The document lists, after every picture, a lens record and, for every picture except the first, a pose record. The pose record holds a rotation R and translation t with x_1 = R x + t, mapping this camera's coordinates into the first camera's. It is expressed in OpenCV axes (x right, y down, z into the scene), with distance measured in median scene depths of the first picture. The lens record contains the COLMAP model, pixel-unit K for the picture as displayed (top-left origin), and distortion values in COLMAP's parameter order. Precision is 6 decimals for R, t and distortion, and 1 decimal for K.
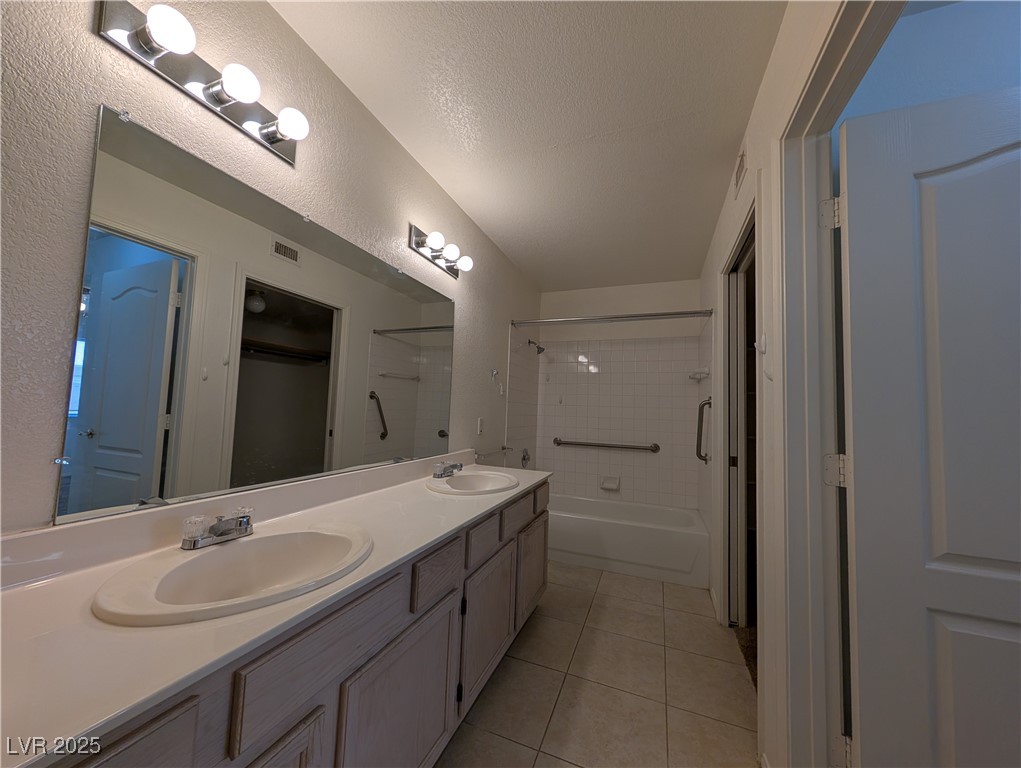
lens RADIAL K [[368.4, 0, 511.3], [0, 368.4, 388.9], [0, 0, 1]] dist [0.003348, 0.000944]
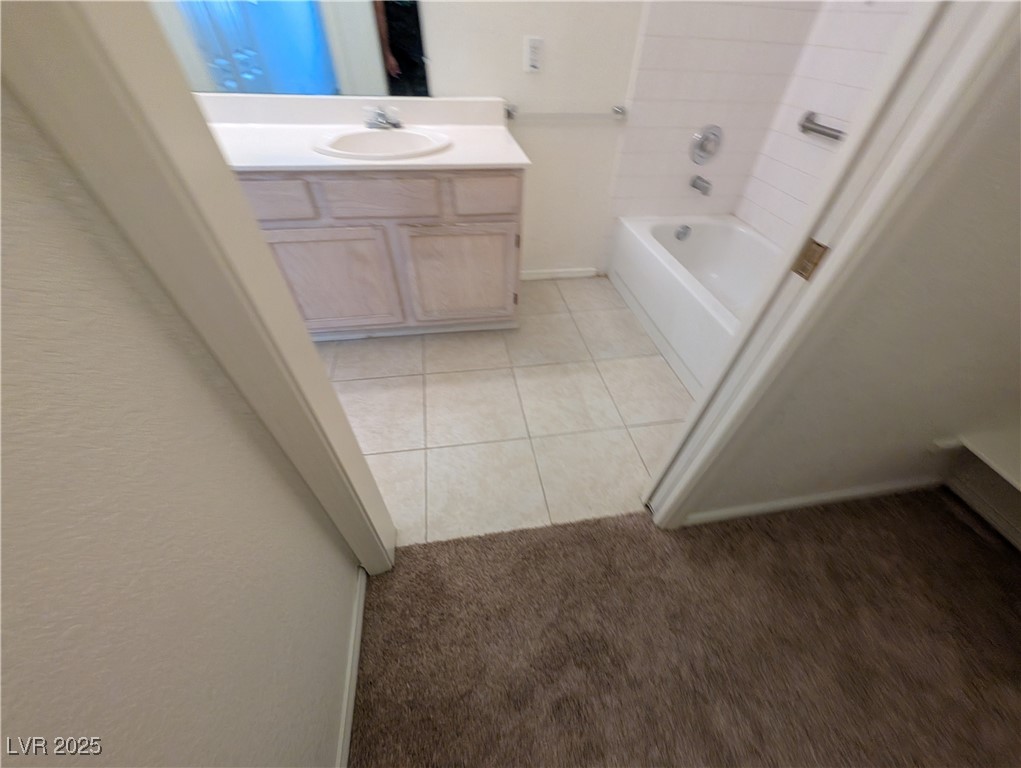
lens RADIAL K [[368.4, 0, 513.7], [0, 368.4, 380.0], [0, 0, 1]] dist [0.003348, 0.000944]
pose [[0.519936, 0.594828, -0.613062, 0.778483], [0.022828, 0.707767, 0.706077, 0.062144], [0.853900, -0.381110, 0.354415, 0.725319]]
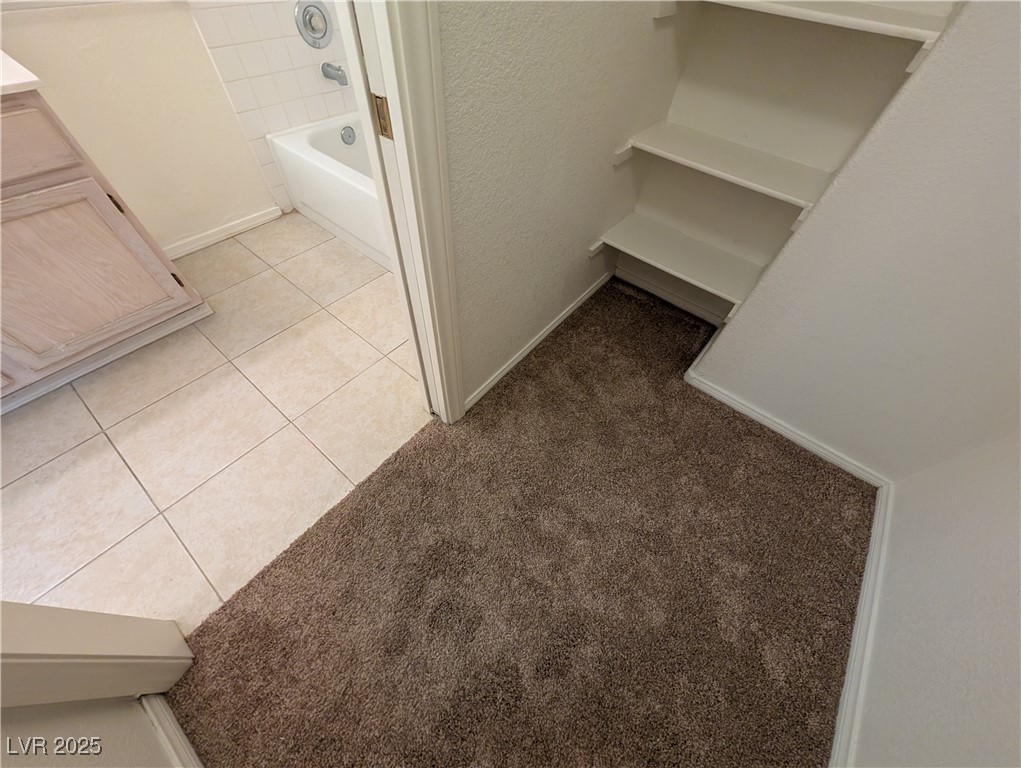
lens RADIAL K [[368.4, 0, 515.2], [0, 368.4, 379.0], [0, 0, 1]] dist [0.003348, 0.000944]
pose [[0.956406, 0.250937, -0.149393, 0.859475], [-0.020755, 0.568658, 0.822312, 0.088640], [0.291302, -0.783364, 0.549076, 0.790157]]
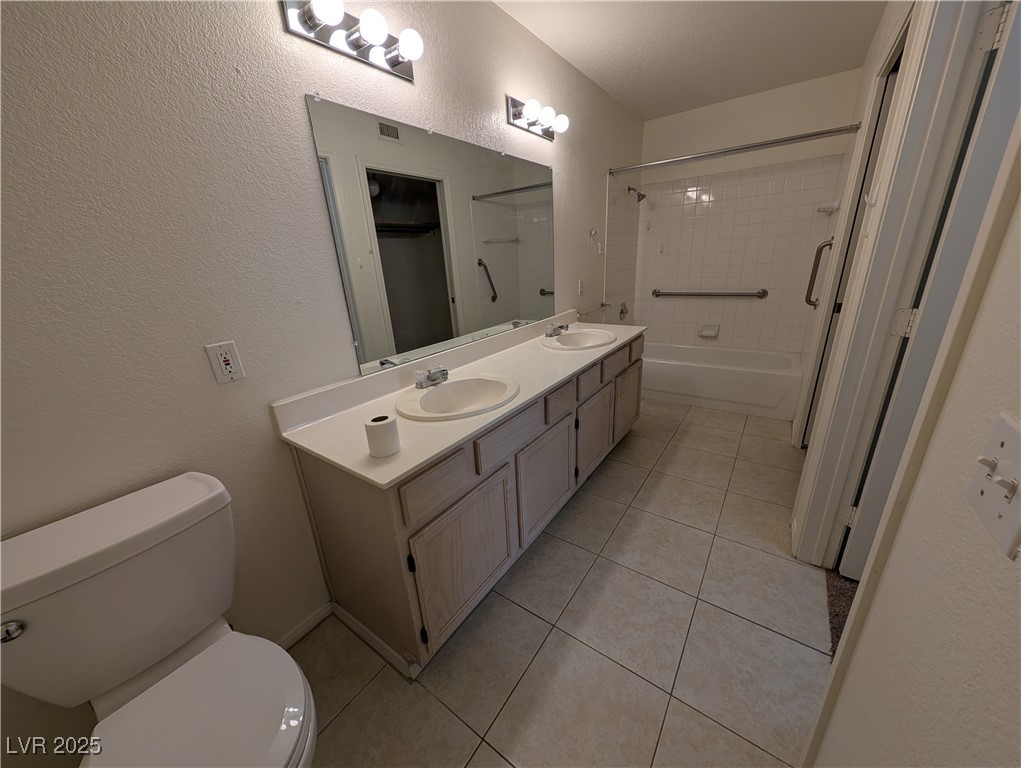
lens RADIAL K [[368.4, 0, 512.2], [0, 368.4, 386.8], [0, 0, 1]] dist [0.003348, 0.000944]
pose [[0.966420, -0.004752, -0.256925, -0.000298], [0.104422, 0.920820, 0.375748, -0.083566], [0.234796, -0.389959, 0.890395, -0.205839]]
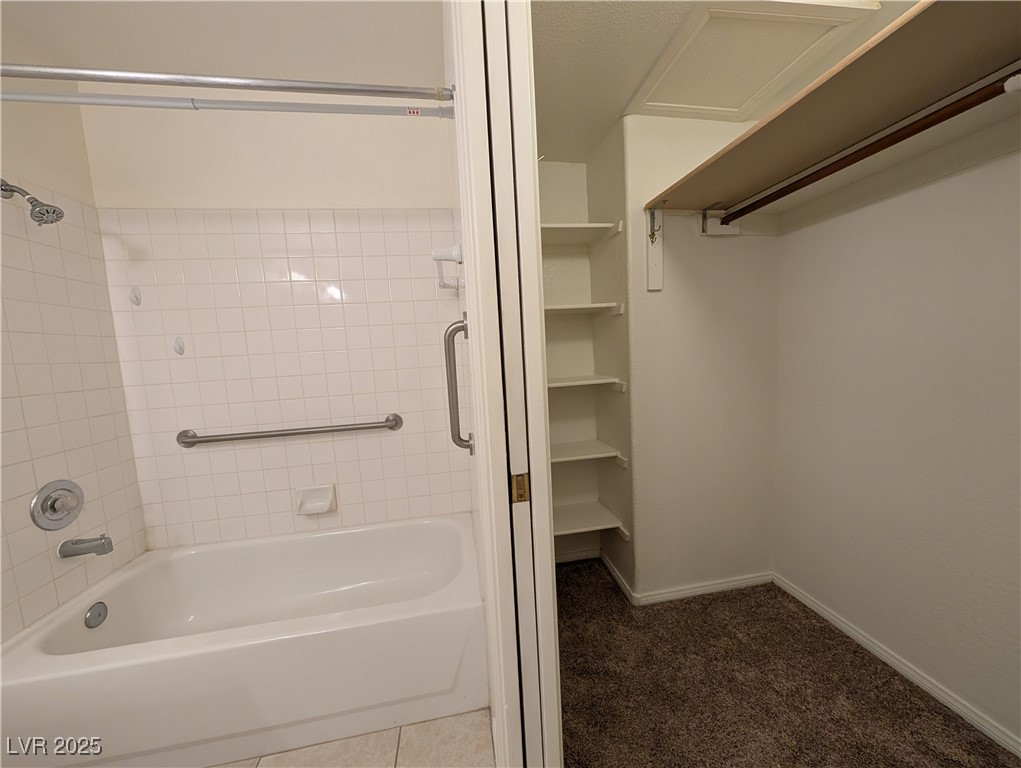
lens RADIAL K [[368.4, 0, 509.9], [0, 368.4, 383.5], [0, 0, 1]] dist [0.003348, 0.000944]
pose [[0.860104, -0.130487, 0.493147, 0.473735], [0.057449, 0.985358, 0.160529, 0.048501], [-0.506874, -0.109741, 0.855007, 0.782705]]
